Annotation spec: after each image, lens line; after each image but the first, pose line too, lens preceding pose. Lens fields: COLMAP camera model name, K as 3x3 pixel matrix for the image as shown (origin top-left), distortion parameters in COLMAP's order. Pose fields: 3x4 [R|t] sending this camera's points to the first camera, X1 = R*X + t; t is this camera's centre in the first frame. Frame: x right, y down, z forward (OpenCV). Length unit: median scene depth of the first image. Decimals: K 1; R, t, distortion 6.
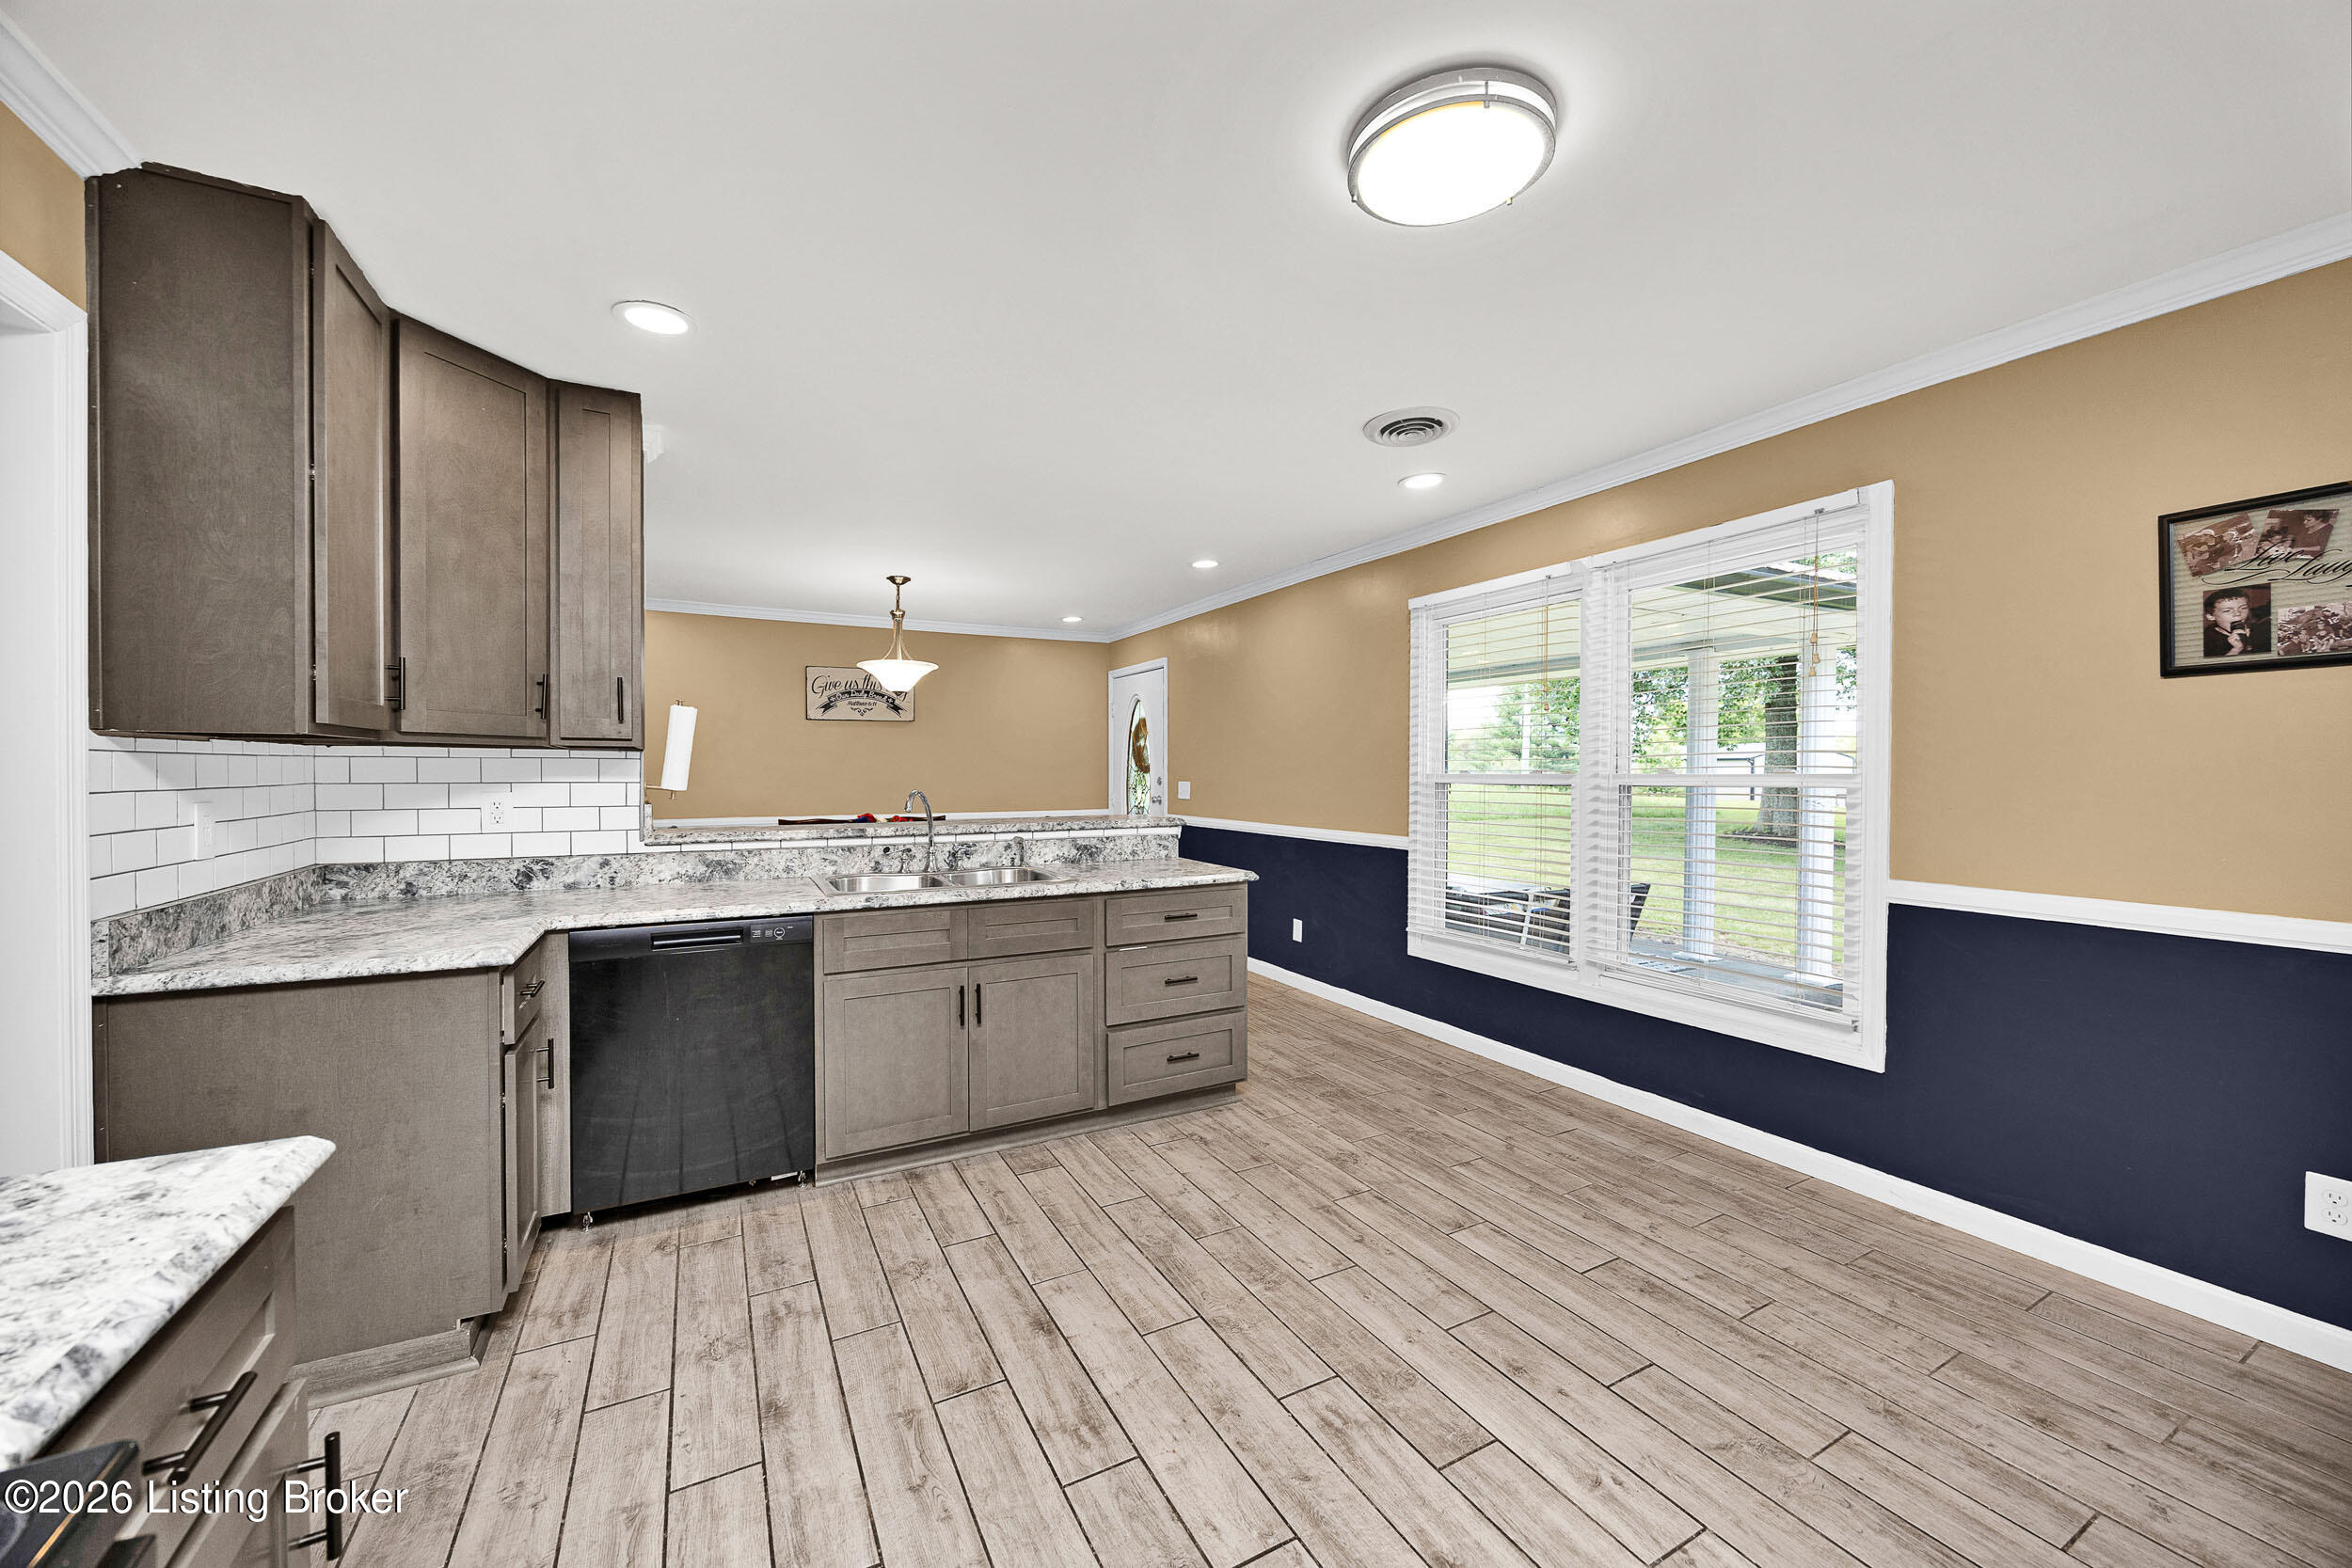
lens RADIAL K [[926.4, 0, 1177.6], [0, 926.4, 765.8], [0, 0, 1]] dist [-0.000341, 0.000014]
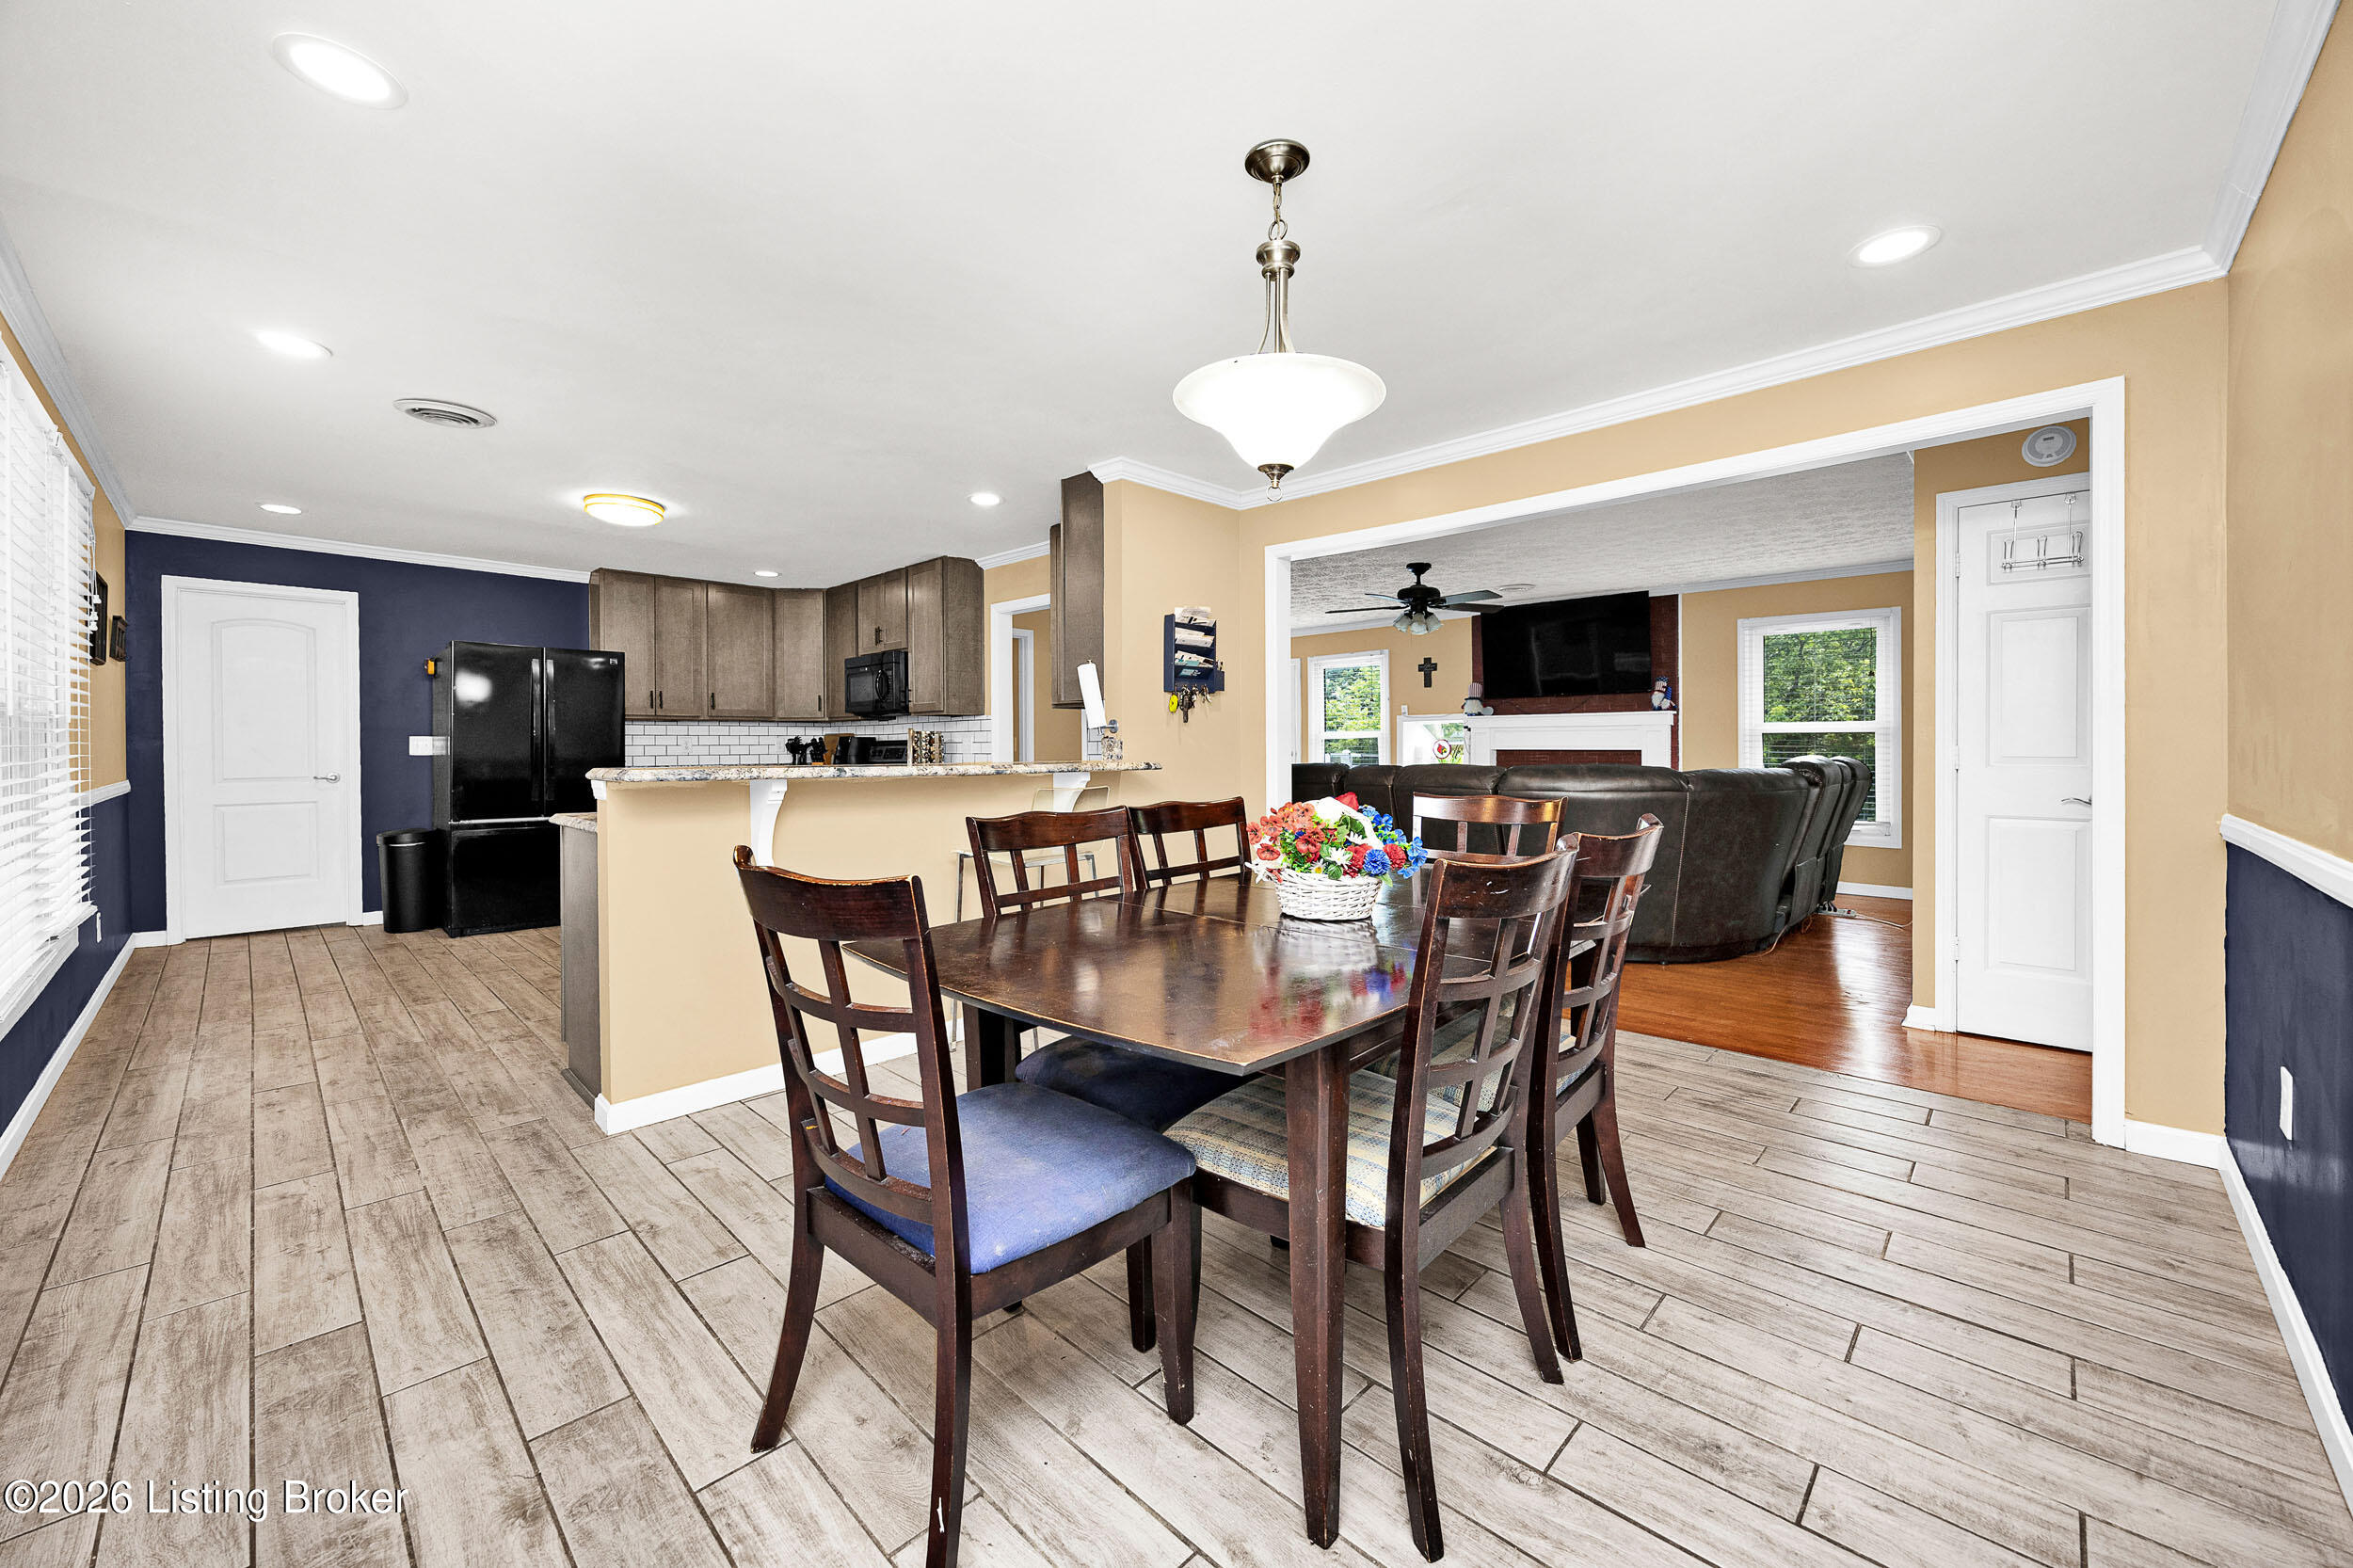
lens RADIAL K [[926.9, 0, 1178.1], [0, 926.9, 765.8], [0, 0, 1]] dist [-0.000341, 0.000014]
pose [[-0.949939, 0.004184, -0.312406, -0.203465], [0.003681, 0.999991, 0.002200, 0.057687], [0.312413, 0.000940, -0.949946, 1.887323]]
